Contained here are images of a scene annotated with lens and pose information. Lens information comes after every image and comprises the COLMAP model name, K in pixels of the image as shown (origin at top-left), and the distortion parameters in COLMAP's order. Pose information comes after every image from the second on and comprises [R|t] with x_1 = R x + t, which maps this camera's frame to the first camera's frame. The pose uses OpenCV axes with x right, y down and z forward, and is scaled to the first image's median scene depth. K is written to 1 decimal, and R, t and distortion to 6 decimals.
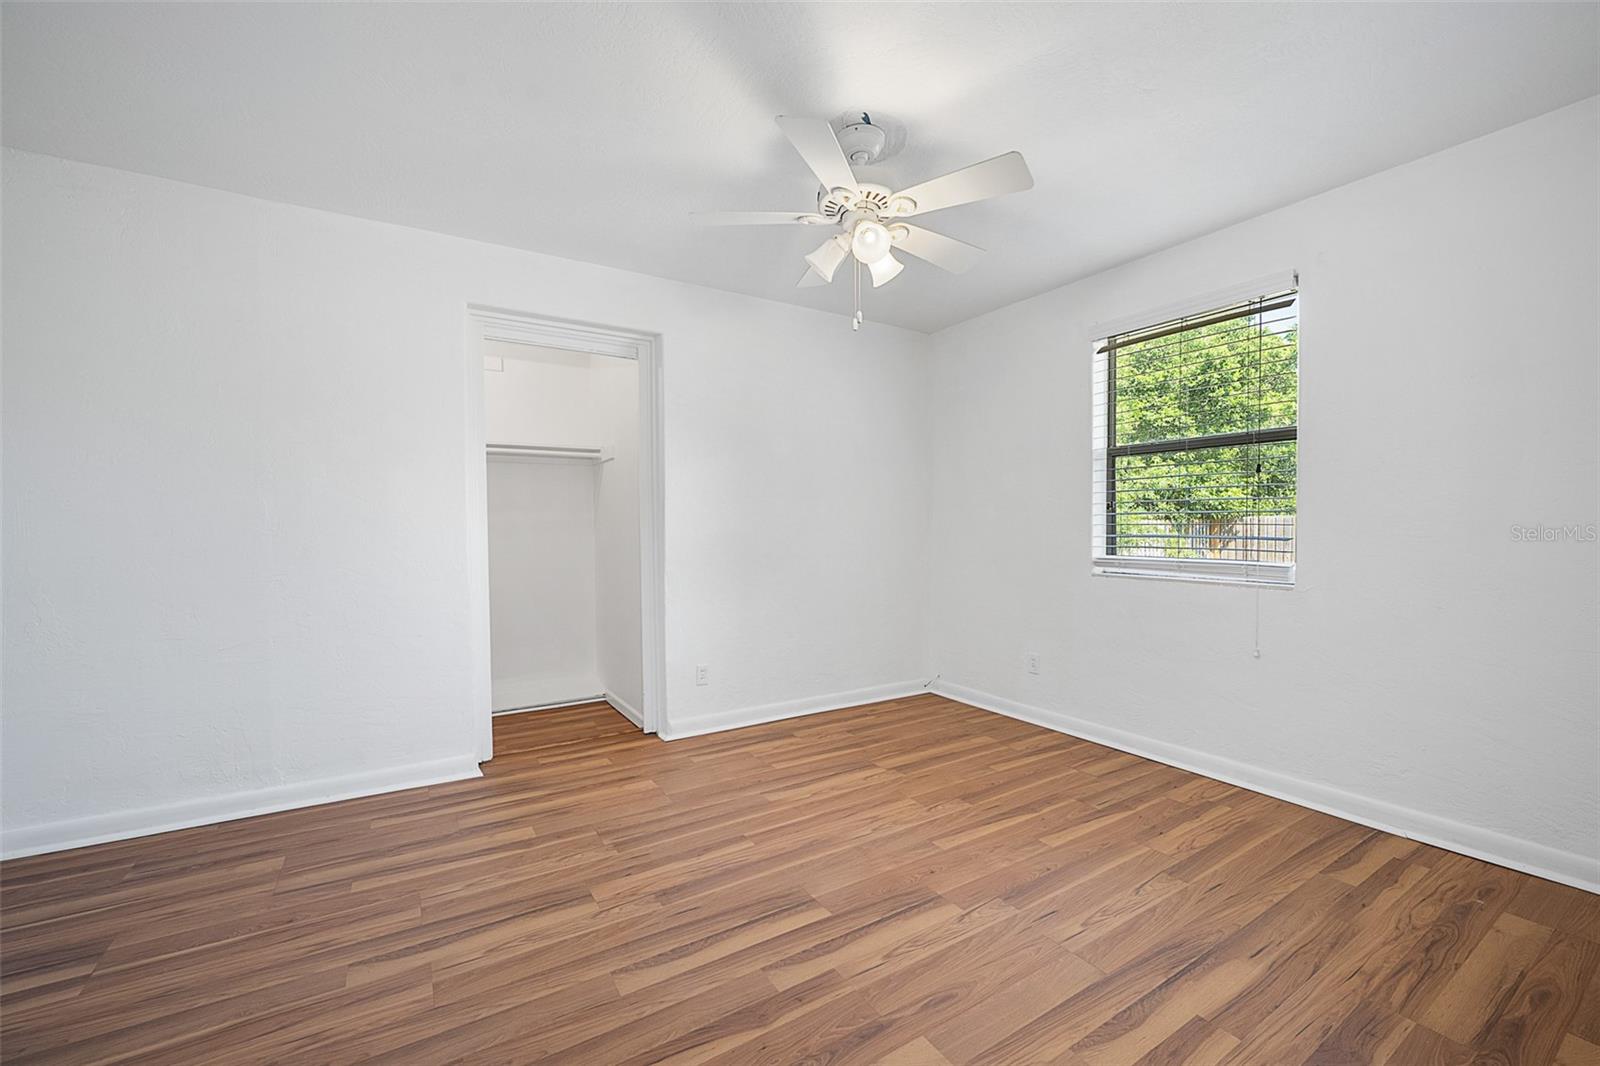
lens RADIAL K [[650.4, 0, 781.3], [0, 650.4, 522.2], [0, 0, 1]] dist [-0.002404, 0.000097]
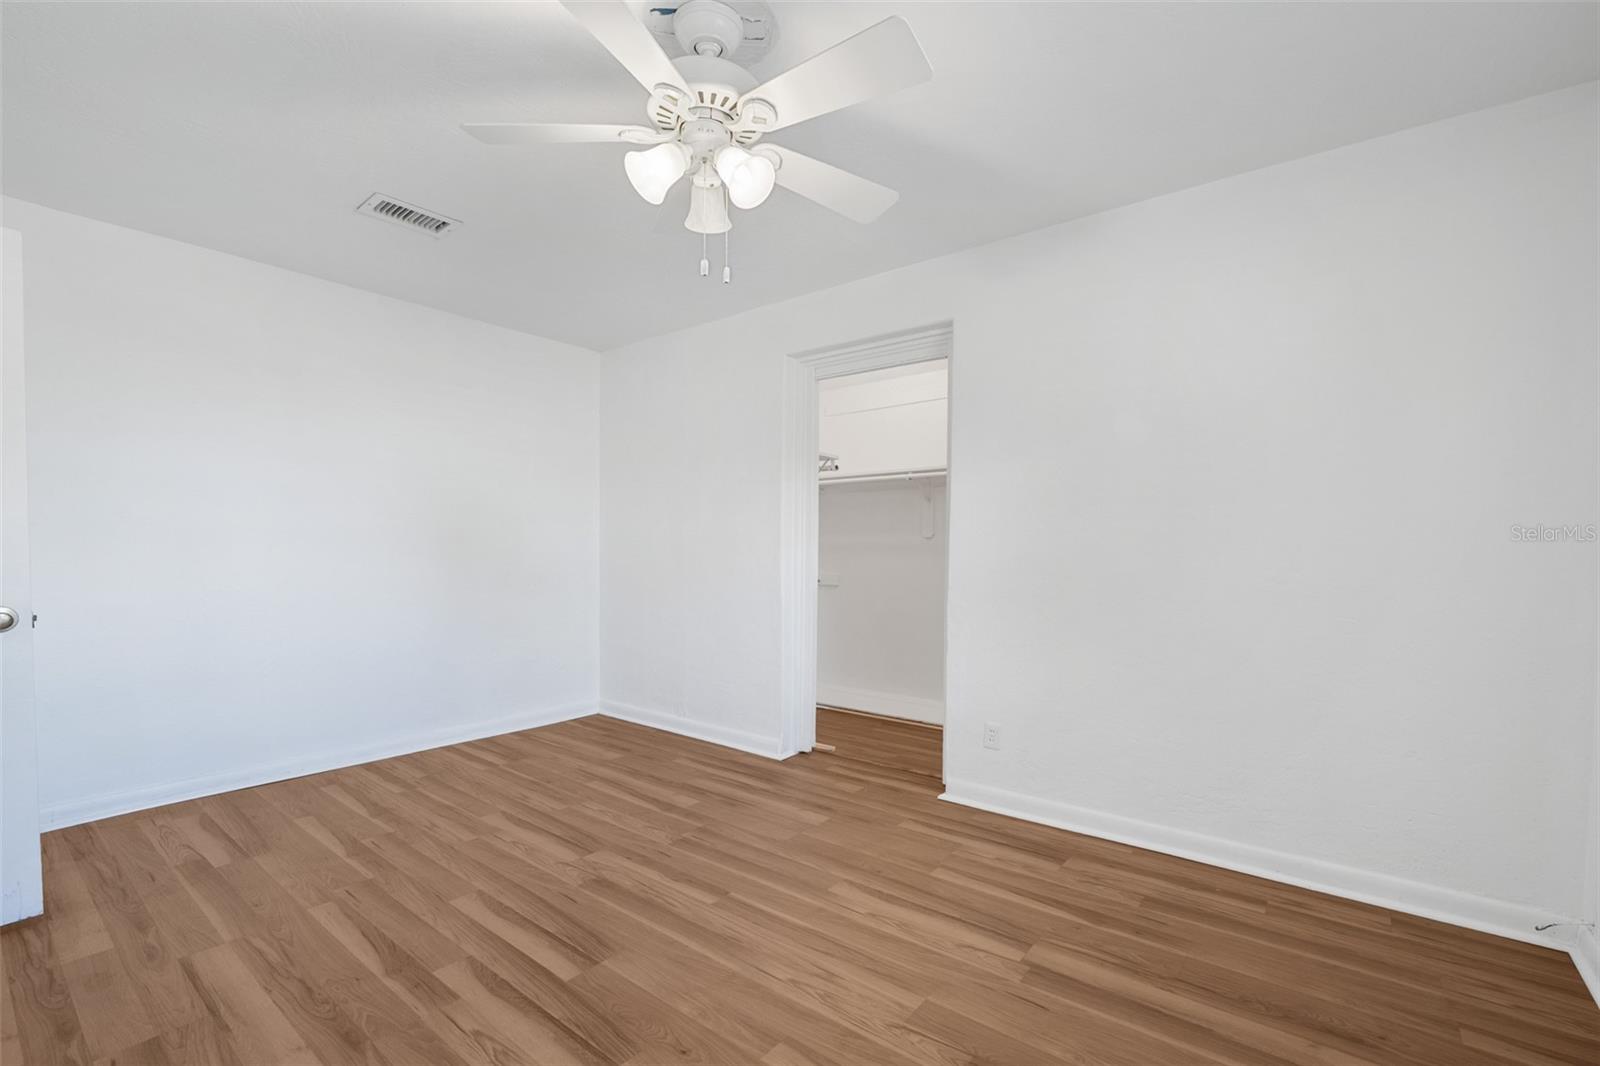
lens RADIAL K [[654.9, 0, 810.0], [0, 654.9, 535.3], [0, 0, 1]] dist [-0.007709, -0.000041]
pose [[0.379548, -0.012746, -0.925084, 0.751060], [0.000768, 0.999909, -0.013461, 0.005091], [0.925172, 0.004399, 0.379523, 0.701722]]
